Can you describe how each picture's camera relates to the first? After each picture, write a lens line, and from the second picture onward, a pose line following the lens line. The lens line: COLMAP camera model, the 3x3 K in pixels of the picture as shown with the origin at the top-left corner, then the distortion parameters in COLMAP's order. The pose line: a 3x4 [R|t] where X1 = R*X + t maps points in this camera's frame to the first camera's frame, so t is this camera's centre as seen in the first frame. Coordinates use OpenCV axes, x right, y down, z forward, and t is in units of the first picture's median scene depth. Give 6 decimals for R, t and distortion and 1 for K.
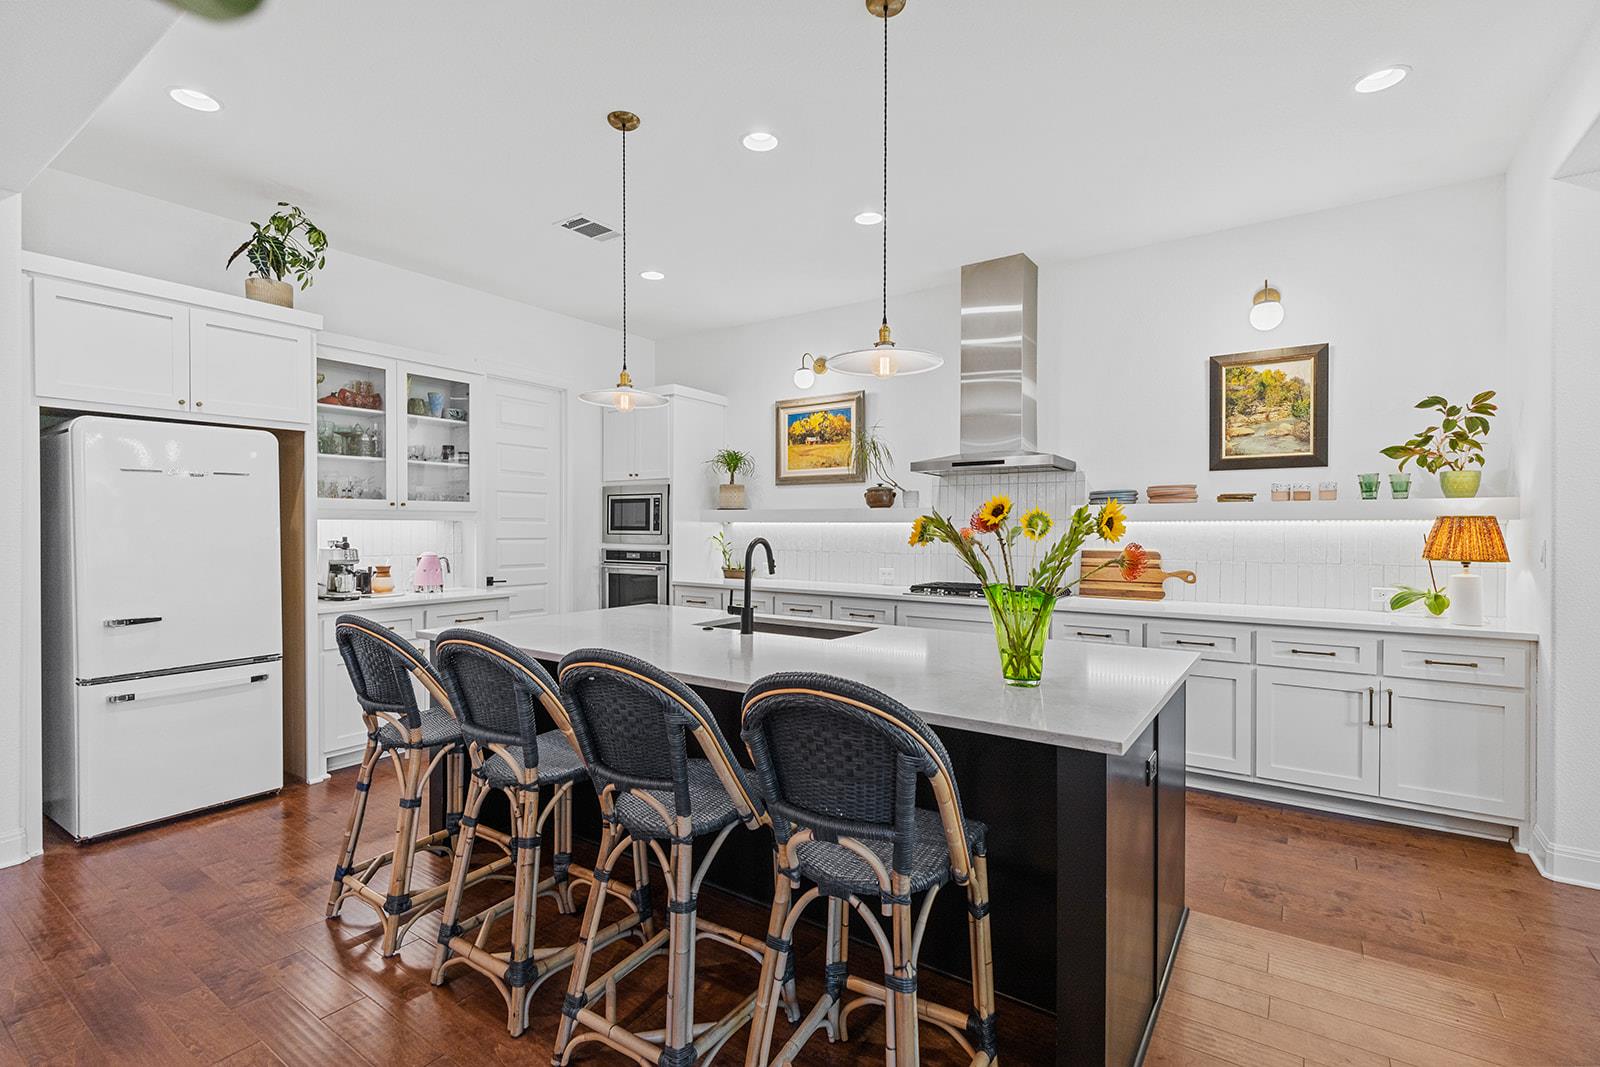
lens RADIAL K [[735.7, 0, 811.3], [0, 735.7, 535.8], [0, 0, 1]] dist [-0.011697, -0.000228]
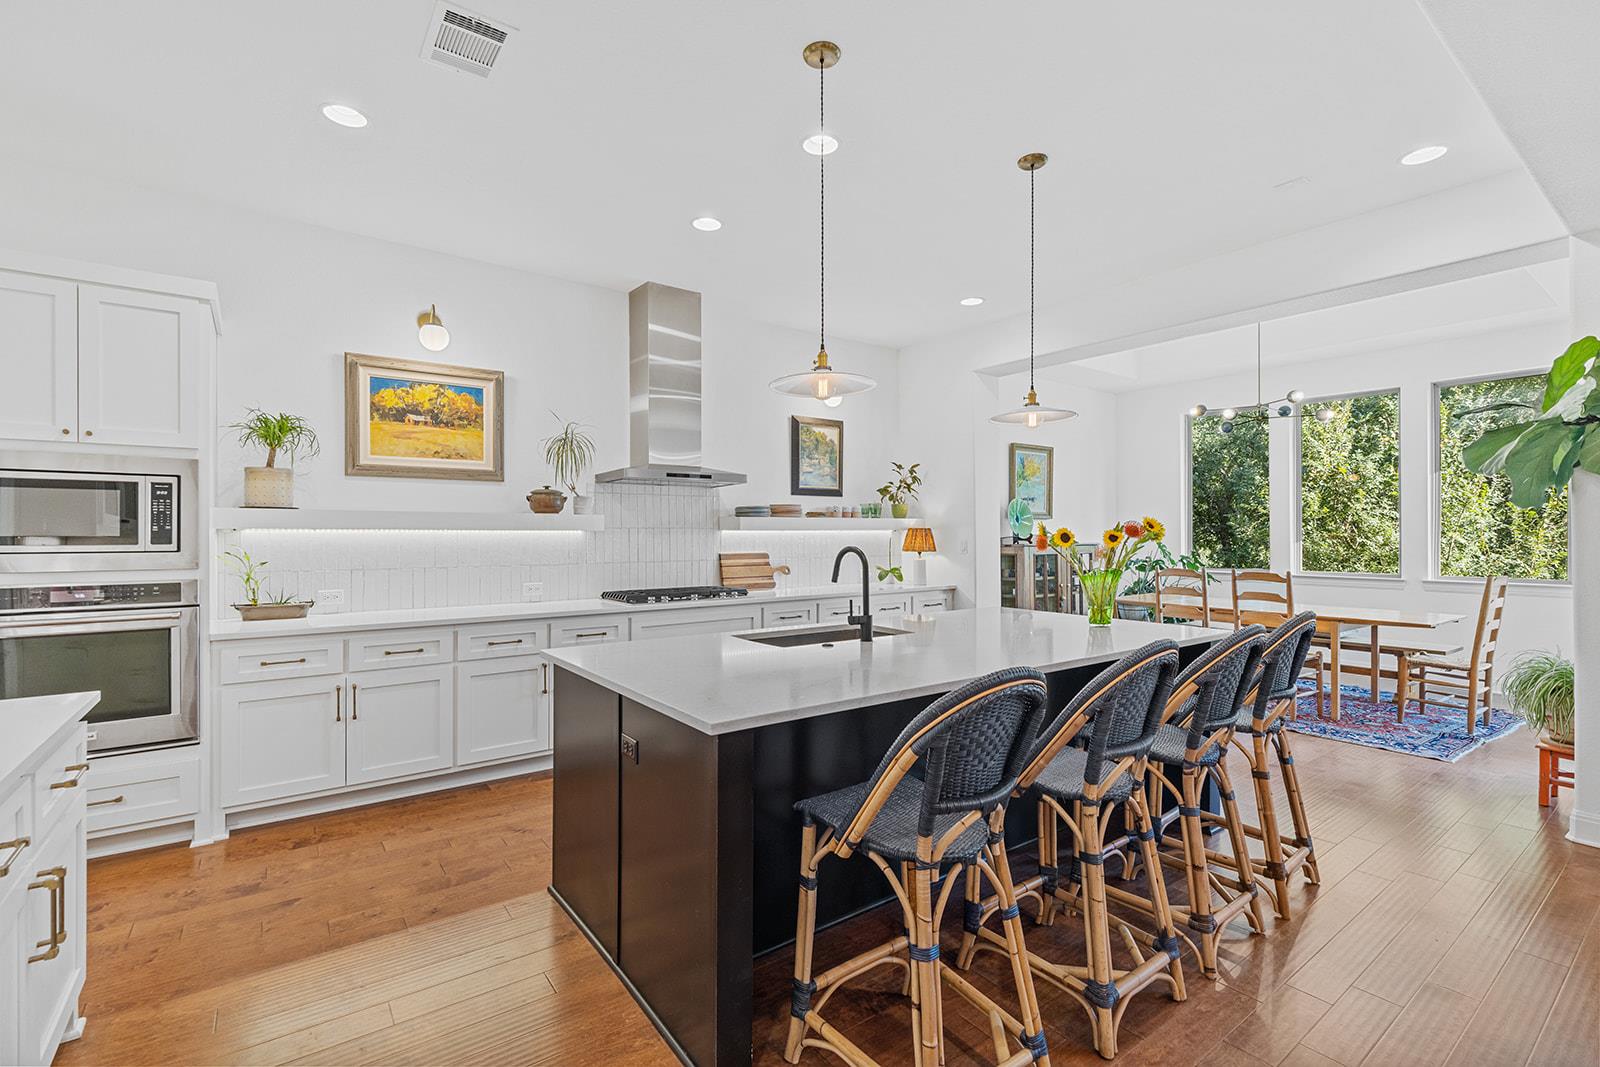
lens RADIAL K [[721.7, 0, 806.9], [0, 721.7, 529.8], [0, 0, 1]] dist [0.000619, -0.001008]
pose [[0.316781, 0.005442, 0.948483, -0.565228], [0.012730, 0.999869, -0.009988, -0.006400], [-0.948413, 0.015238, 0.316670, 0.399294]]
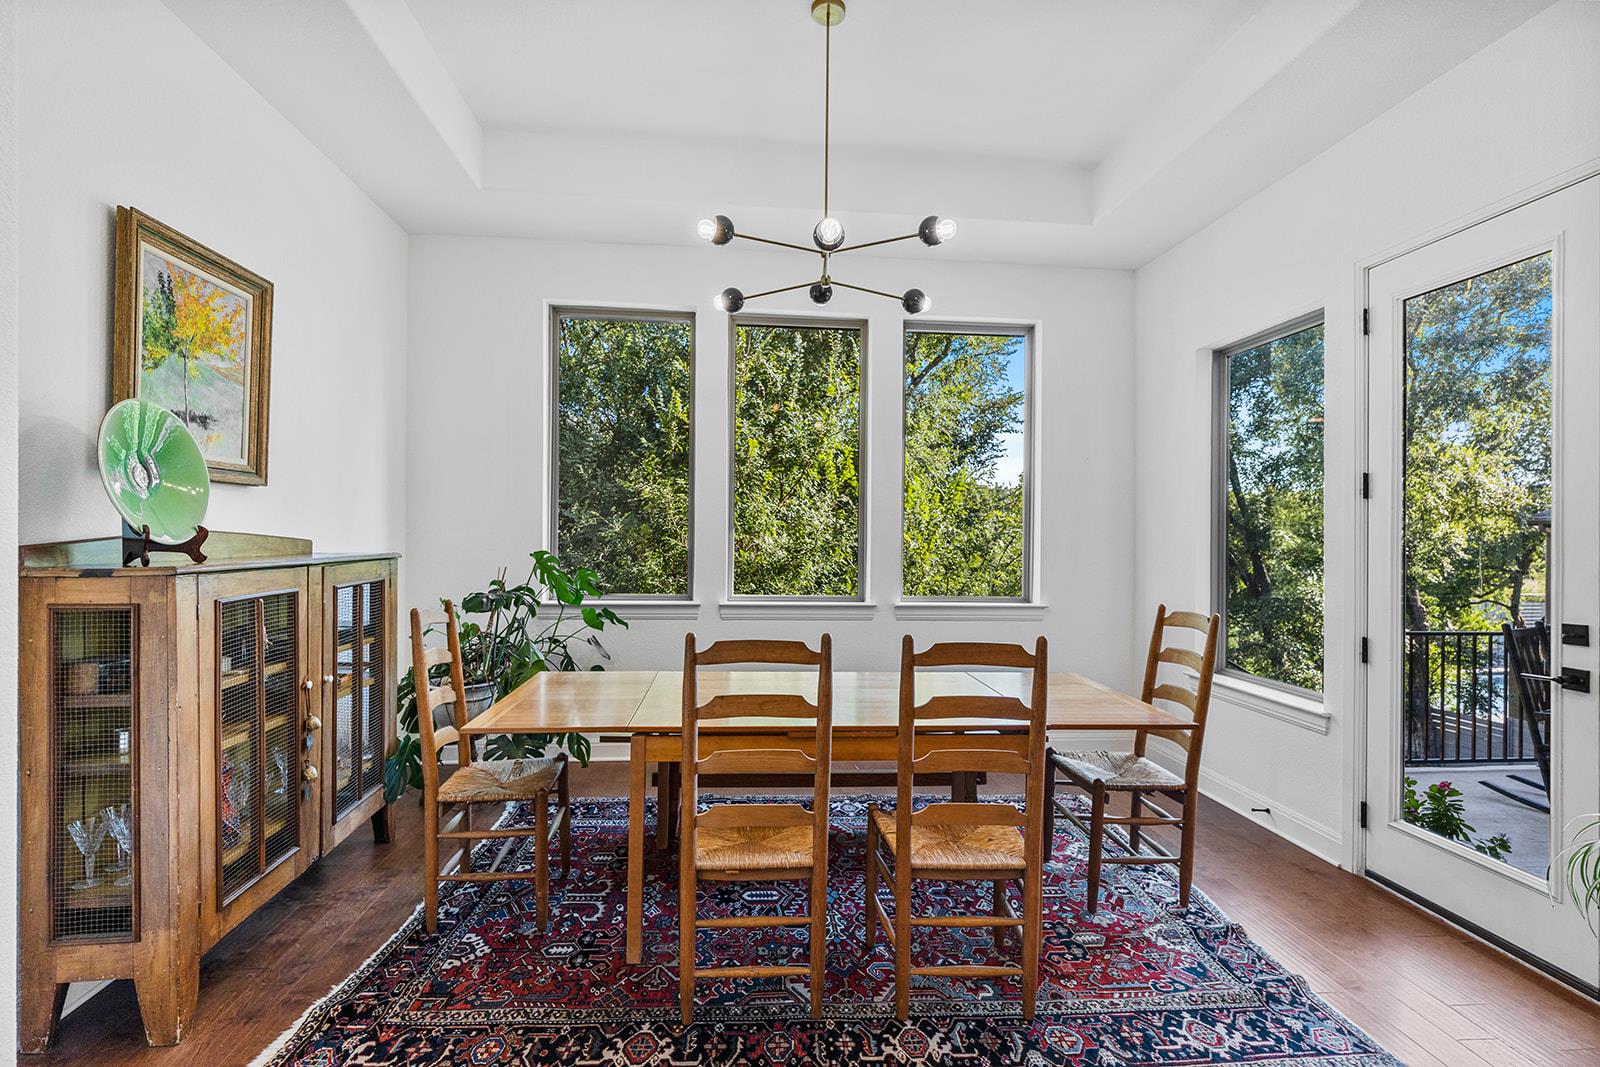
lens RADIAL K [[735.7, 0, 794.7], [0, 735.7, 527.3], [0, 0, 1]] dist [-0.011697, -0.000228]
pose [[-0.643647, -0.004874, 0.765307, 0.307271], [-0.001917, 0.999987, 0.004756, -0.009346], [-0.765320, 0.001594, -0.643648, 0.436744]]
